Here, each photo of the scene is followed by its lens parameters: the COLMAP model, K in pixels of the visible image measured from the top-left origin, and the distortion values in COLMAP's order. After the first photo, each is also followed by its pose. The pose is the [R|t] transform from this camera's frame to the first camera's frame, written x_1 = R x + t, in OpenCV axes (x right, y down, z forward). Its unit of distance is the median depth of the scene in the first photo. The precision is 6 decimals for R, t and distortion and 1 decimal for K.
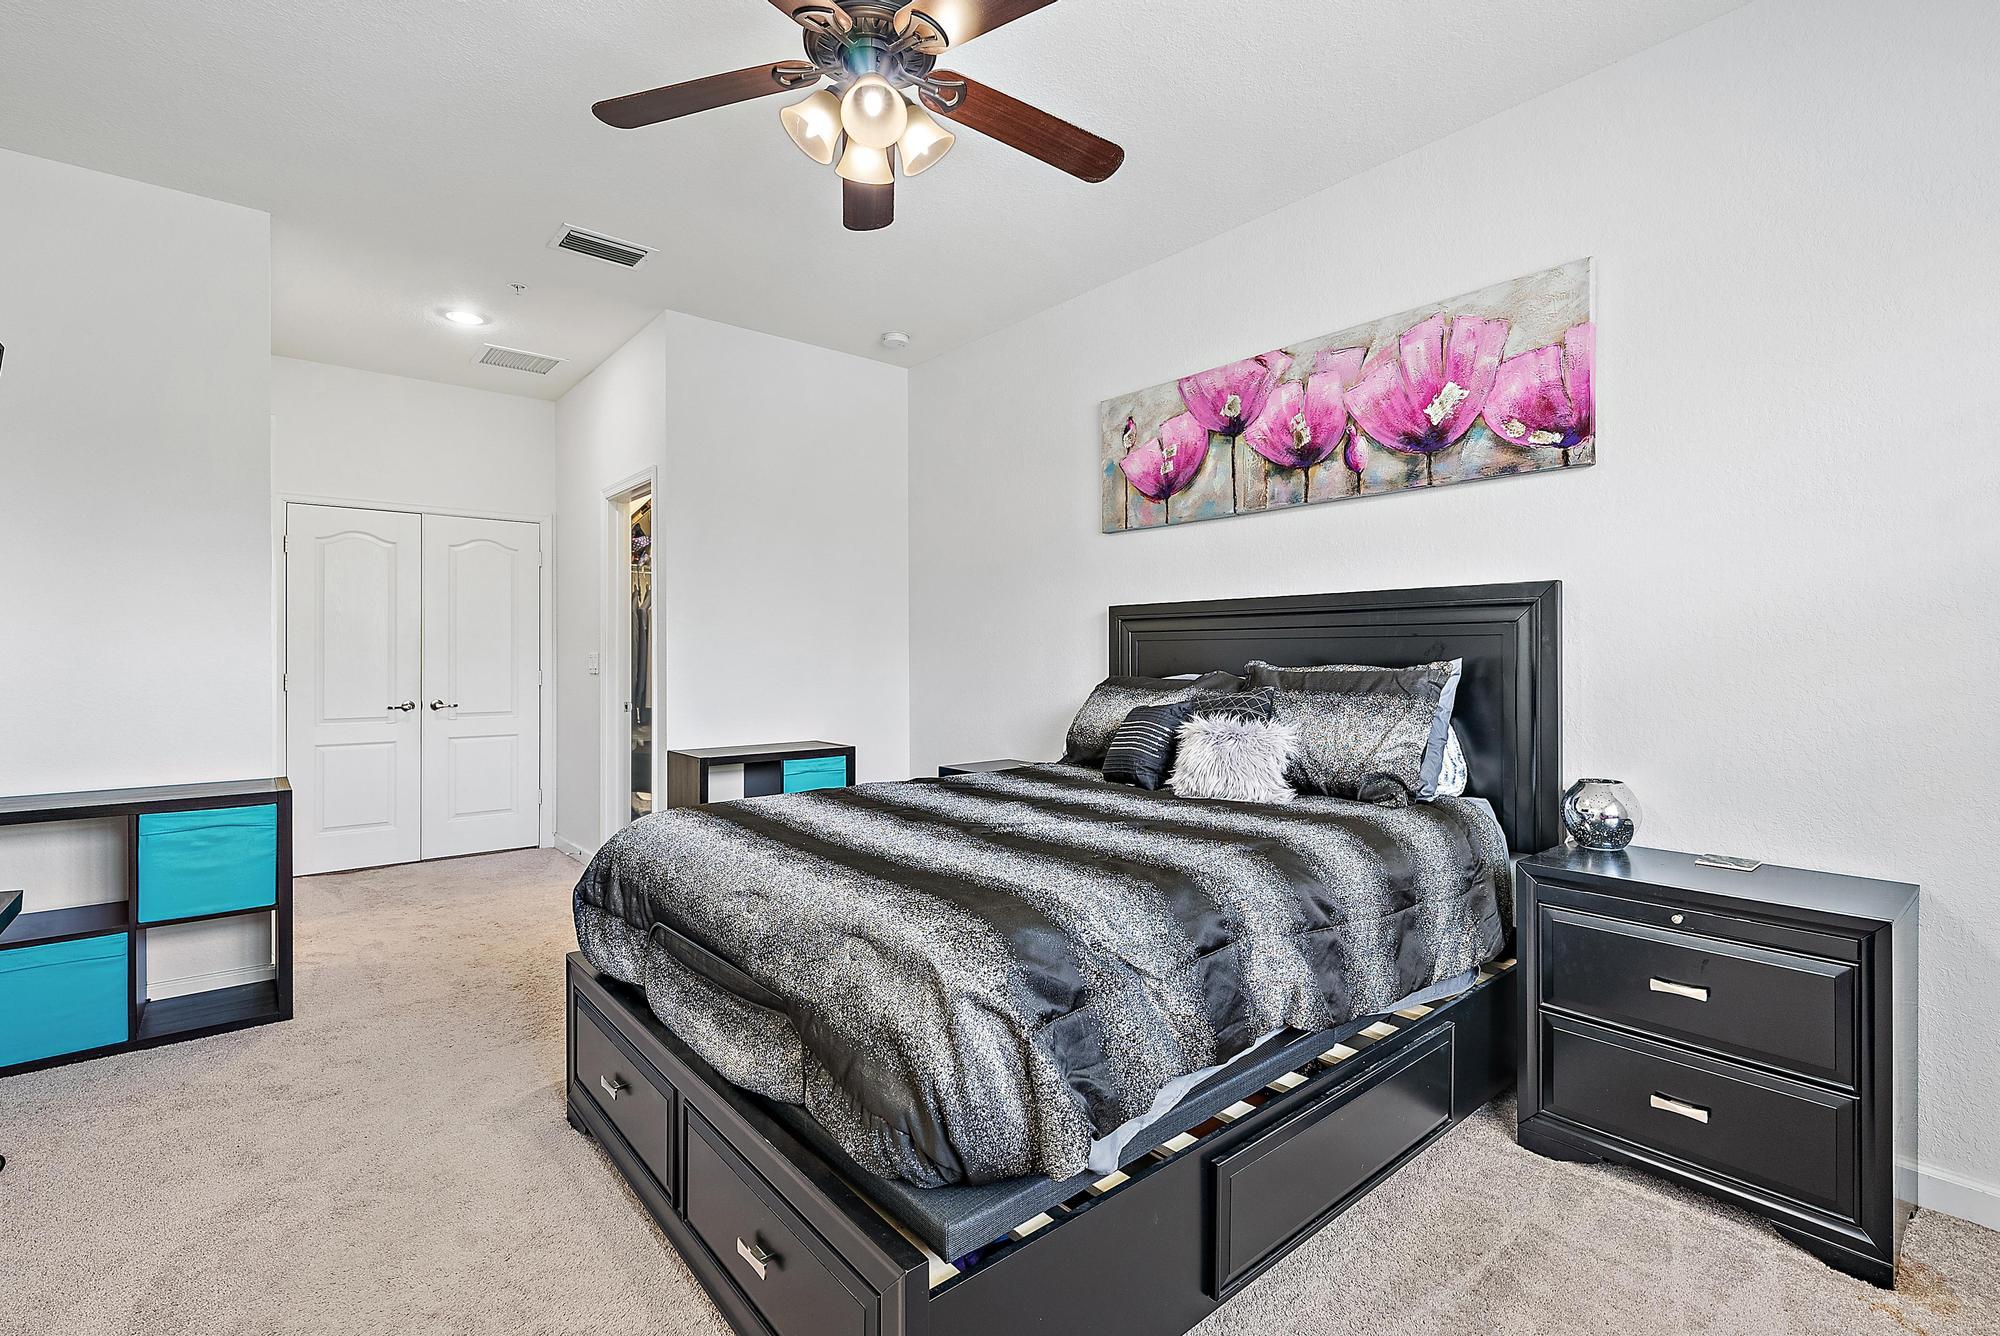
lens RADIAL K [[896.0, 0, 999.2], [0, 896.0, 654.1], [0, 0, 1]] dist [0.001071, -0.000192]
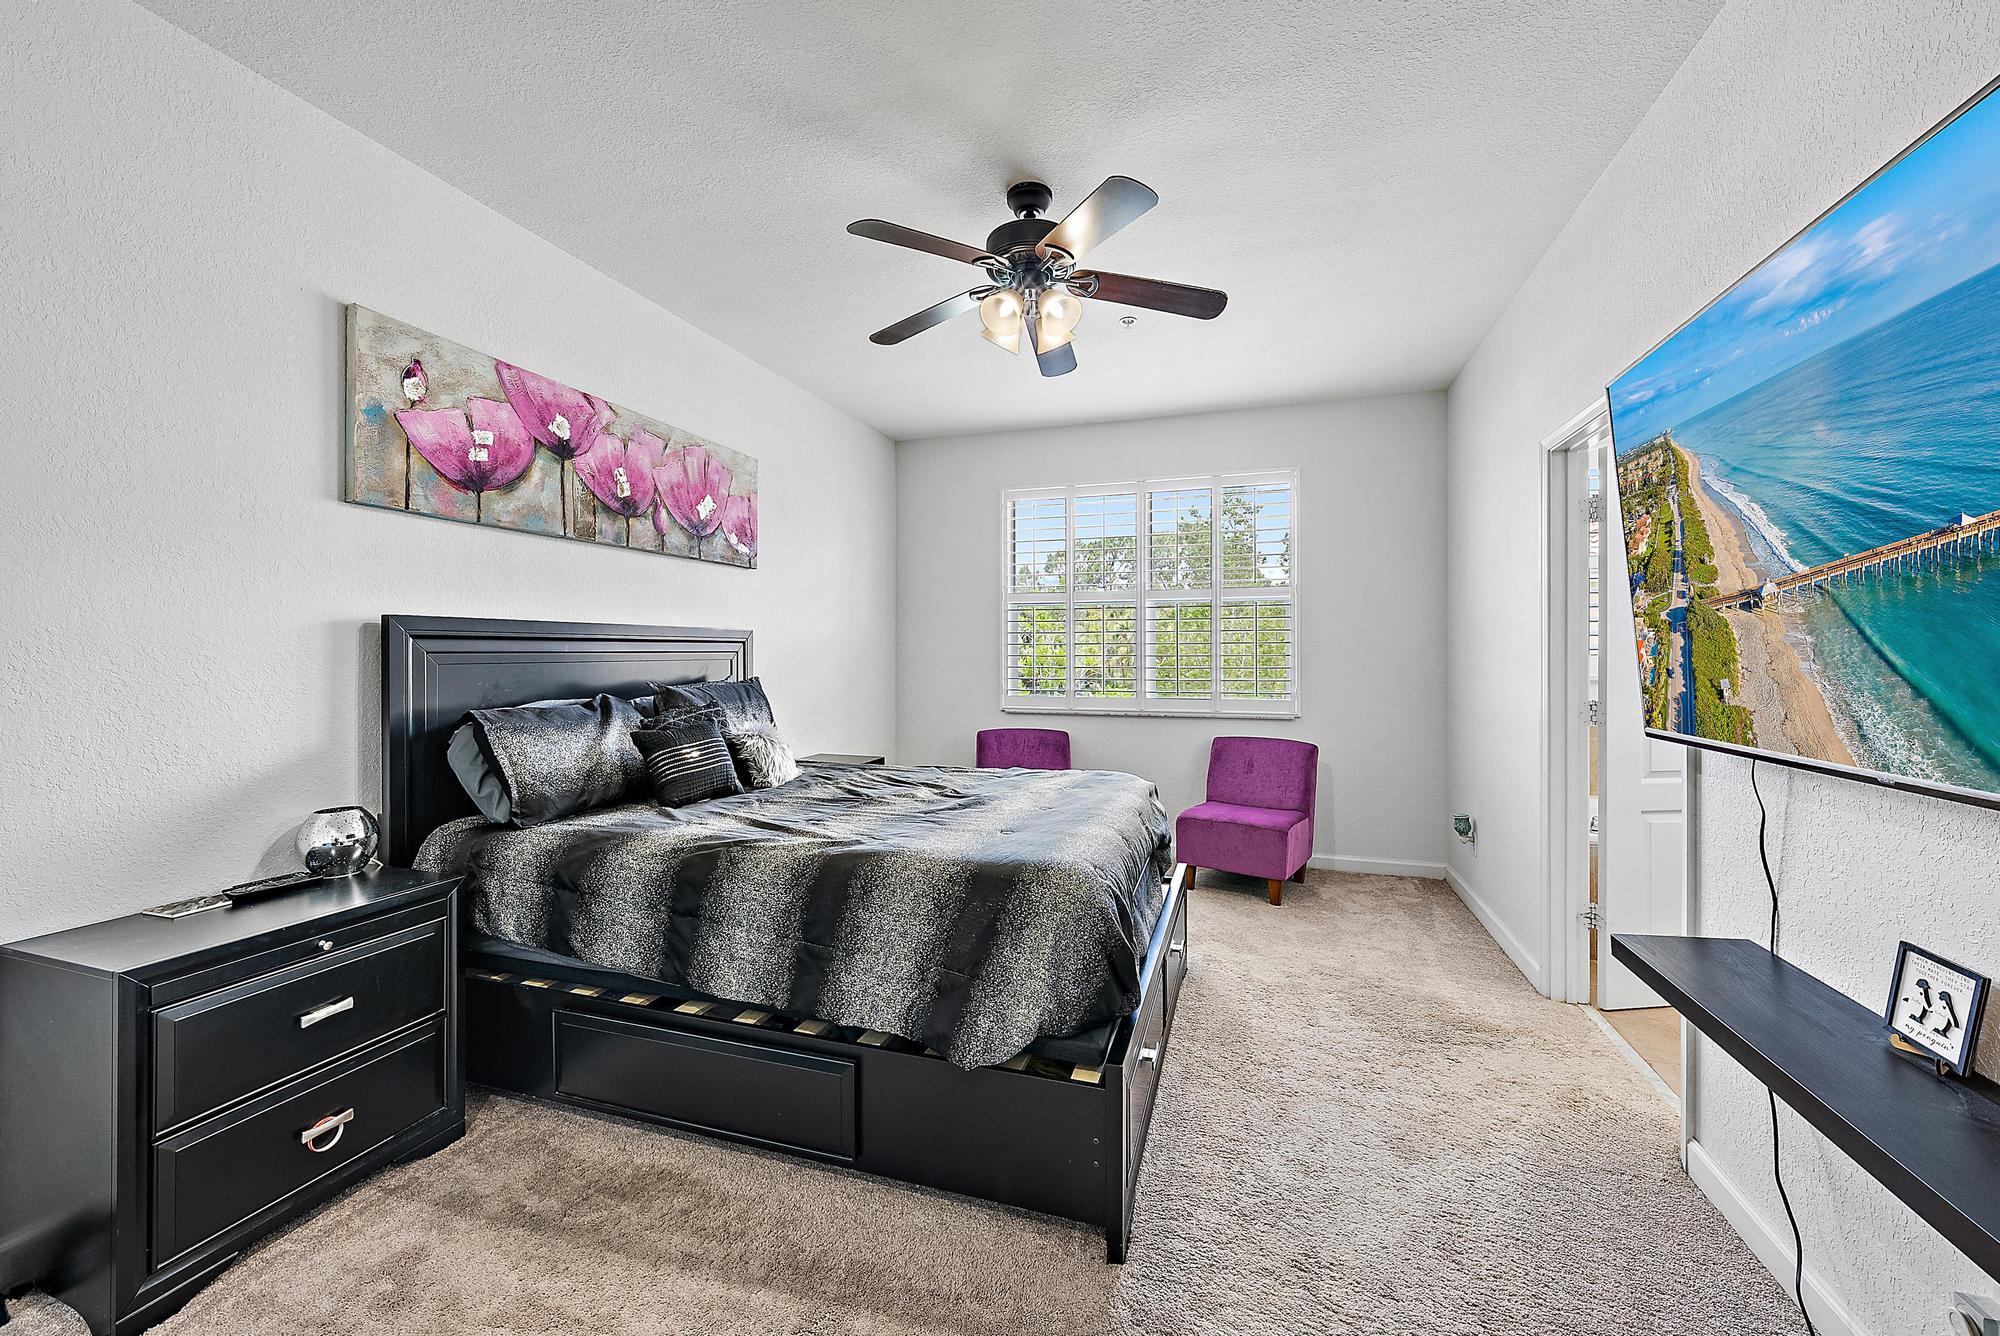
lens RADIAL K [[785.0, 0, 1000.2], [0, 785.0, 660.6], [0, 0, 1]] dist [-0.000943, -0.000284]
pose [[-0.521781, -0.005688, 0.853061, -0.744635], [0.000134, 0.999977, 0.006750, -0.024208], [-0.853080, 0.003637, -0.521768, 1.052585]]
